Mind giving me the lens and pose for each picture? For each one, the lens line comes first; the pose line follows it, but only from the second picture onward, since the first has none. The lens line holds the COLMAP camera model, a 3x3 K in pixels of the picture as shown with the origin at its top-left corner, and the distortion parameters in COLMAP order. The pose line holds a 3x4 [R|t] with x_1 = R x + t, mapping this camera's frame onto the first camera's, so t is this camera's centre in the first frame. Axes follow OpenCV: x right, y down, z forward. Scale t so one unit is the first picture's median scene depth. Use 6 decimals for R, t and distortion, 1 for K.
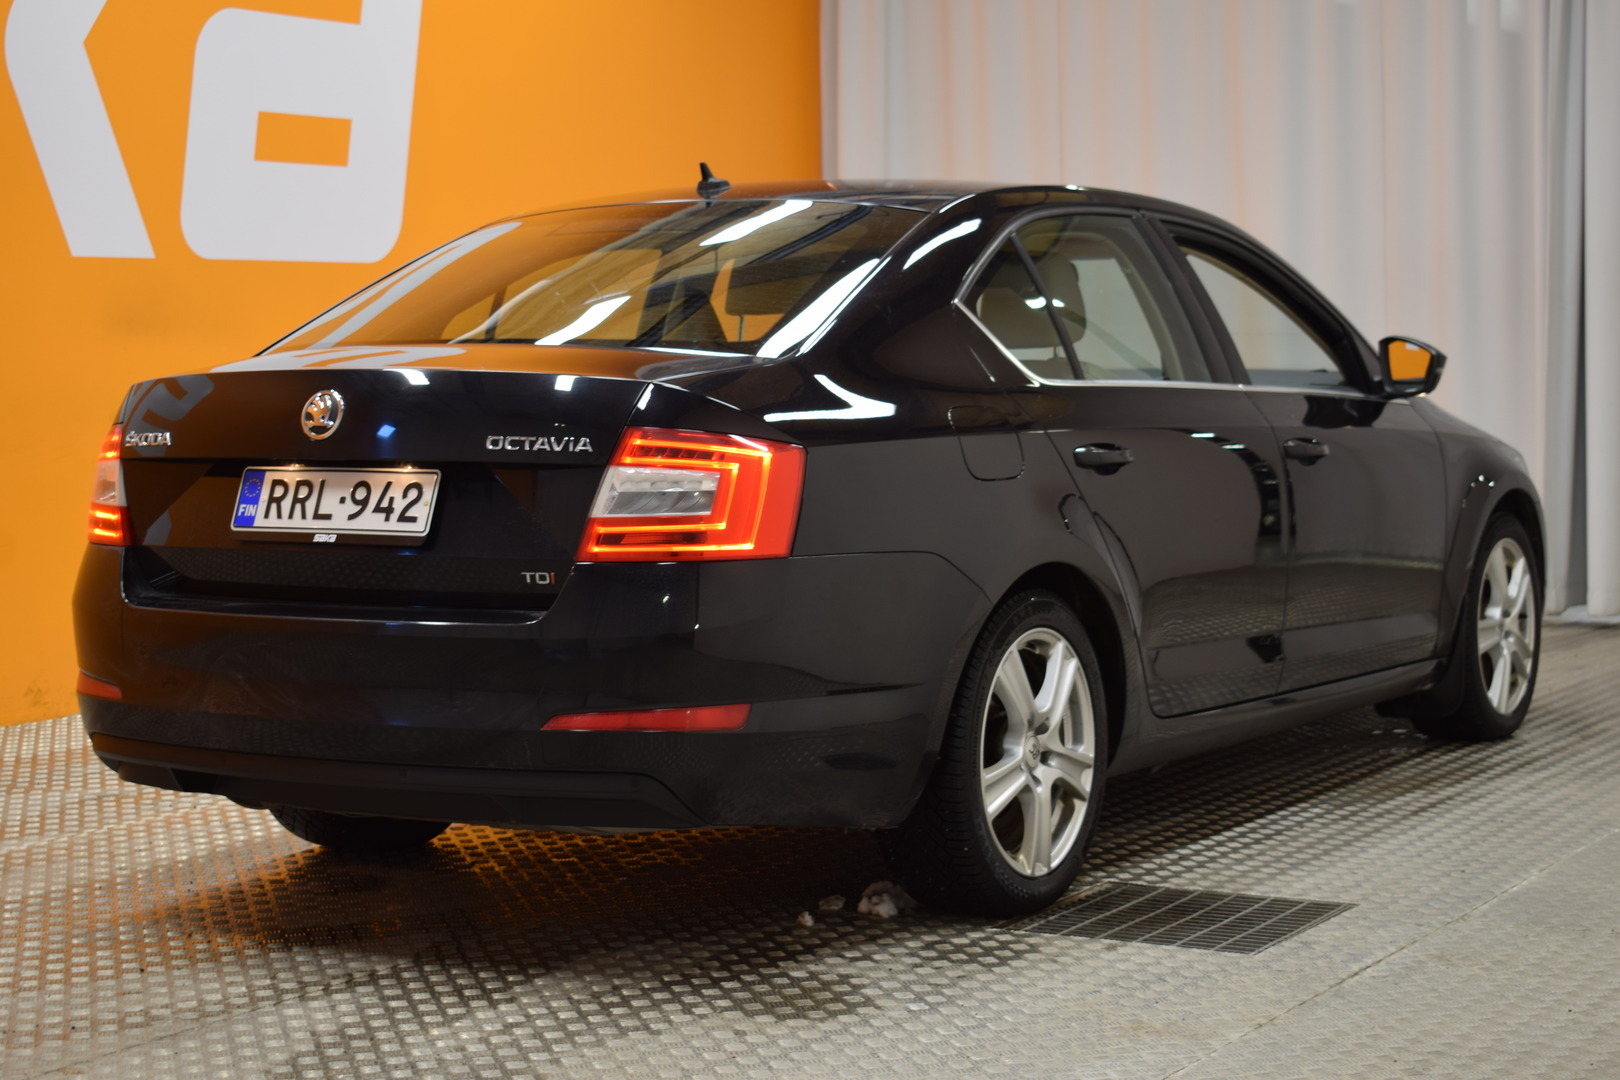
lens RADIAL K [[2922.6, 0, 808.2], [0, 2922.6, 542.9], [0, 0, 1]] dist [0.065563, 0.000000]
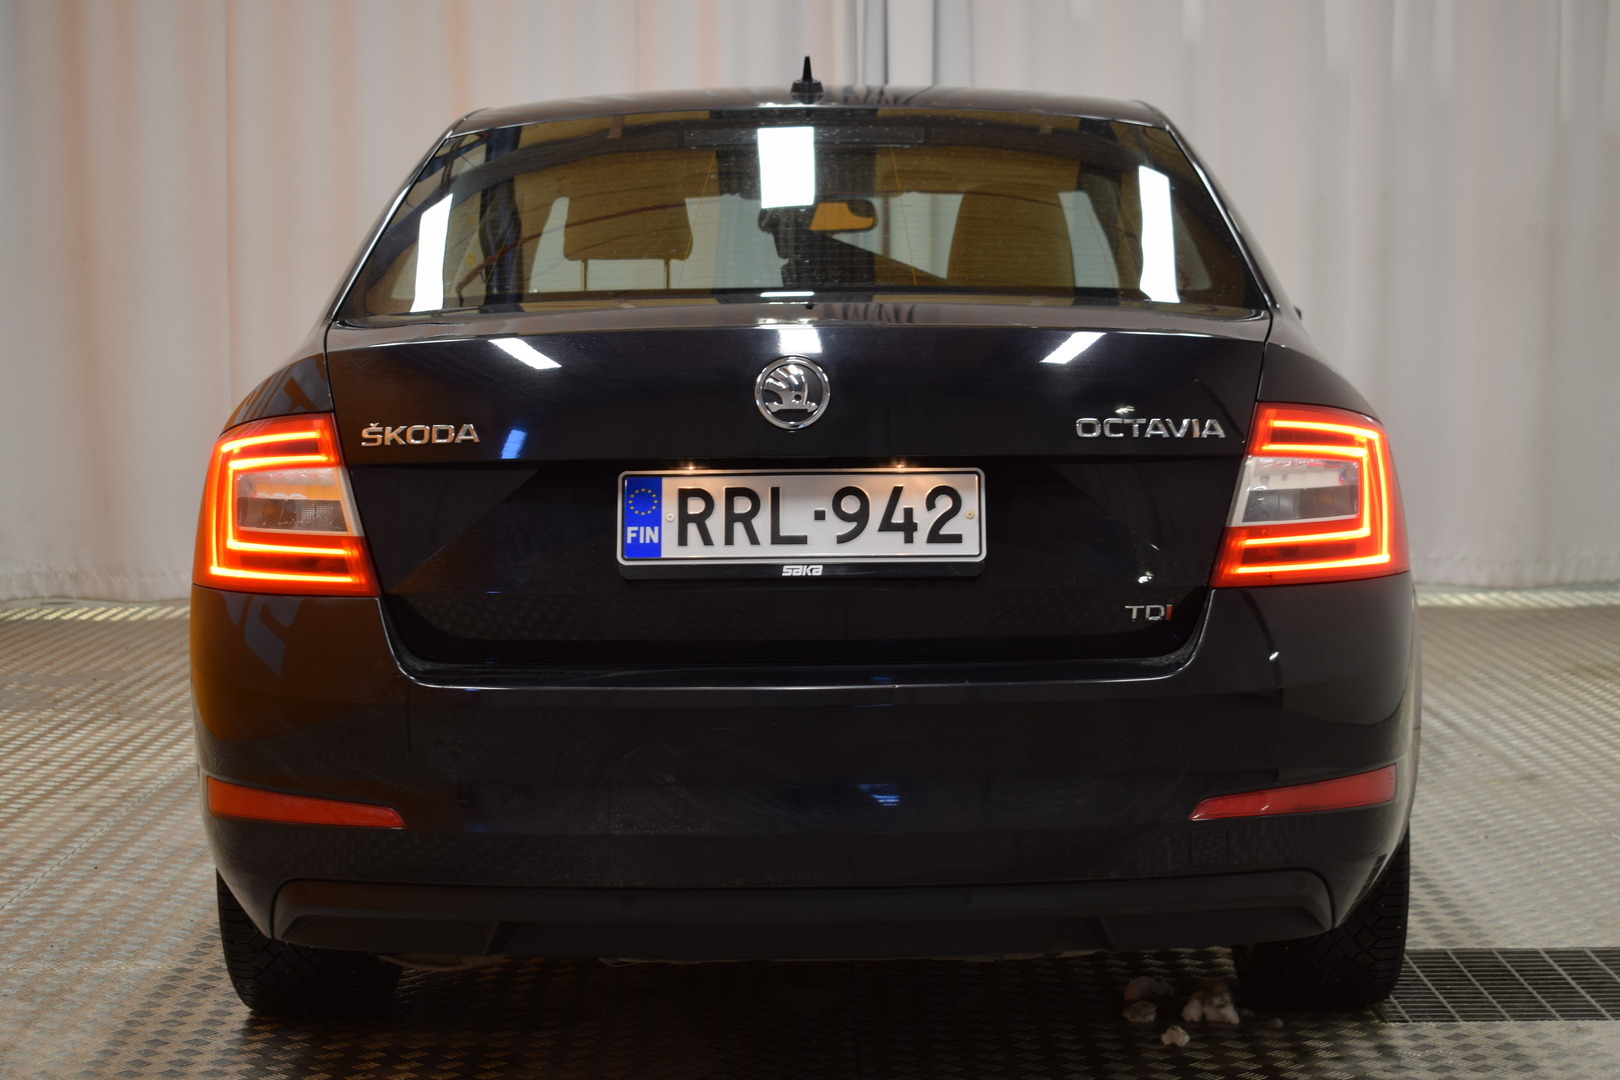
lens RADIAL K [[3221.5, 0, 804.7], [0, 3221.5, 529.4], [0, 0, 1]] dist [0.036781, 0.000000]
pose [[0.861943, -0.034678, 0.505817, -0.551801], [0.035514, 0.999337, 0.007994, -0.017536], [-0.505759, 0.011073, 0.862604, 0.339643]]
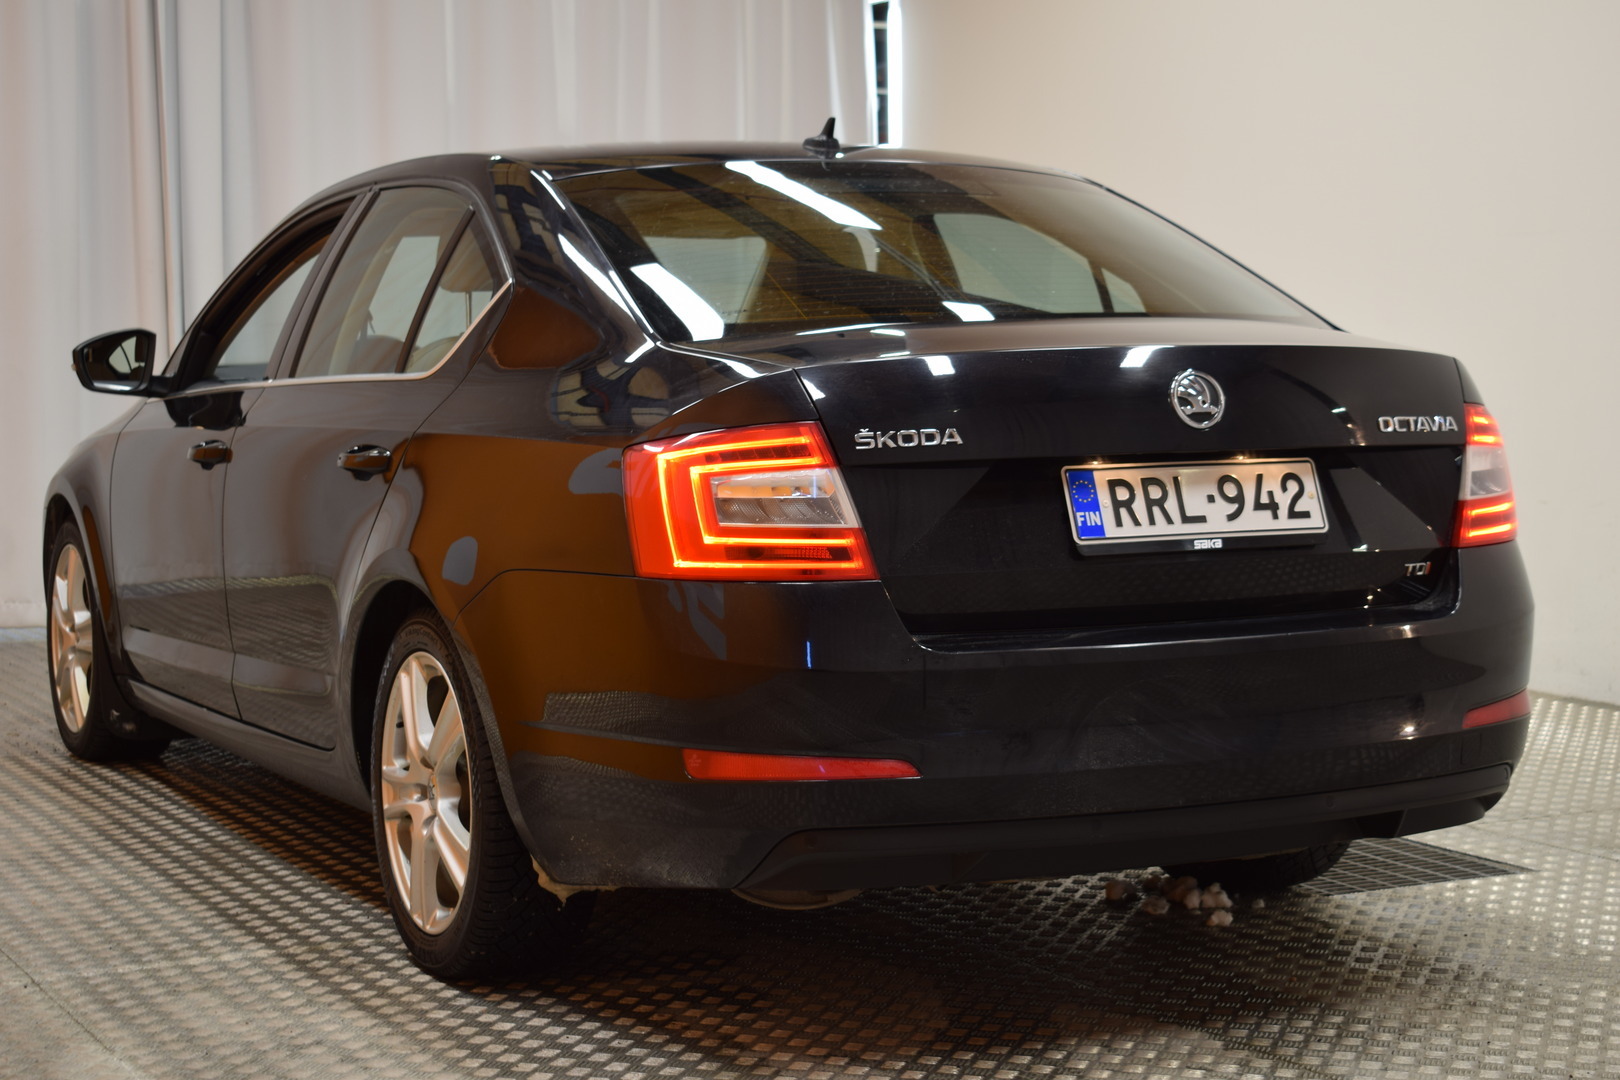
lens RADIAL K [[2922.6, 0, 809.8], [0, 2922.6, 547.3], [0, 0, 1]] dist [0.065563, 0.000000]
pose [[0.534485, -0.058026, 0.843184, -0.943874], [0.060556, 0.997706, 0.030274, -0.033402], [-0.843006, 0.034879, 0.536772, 0.641927]]
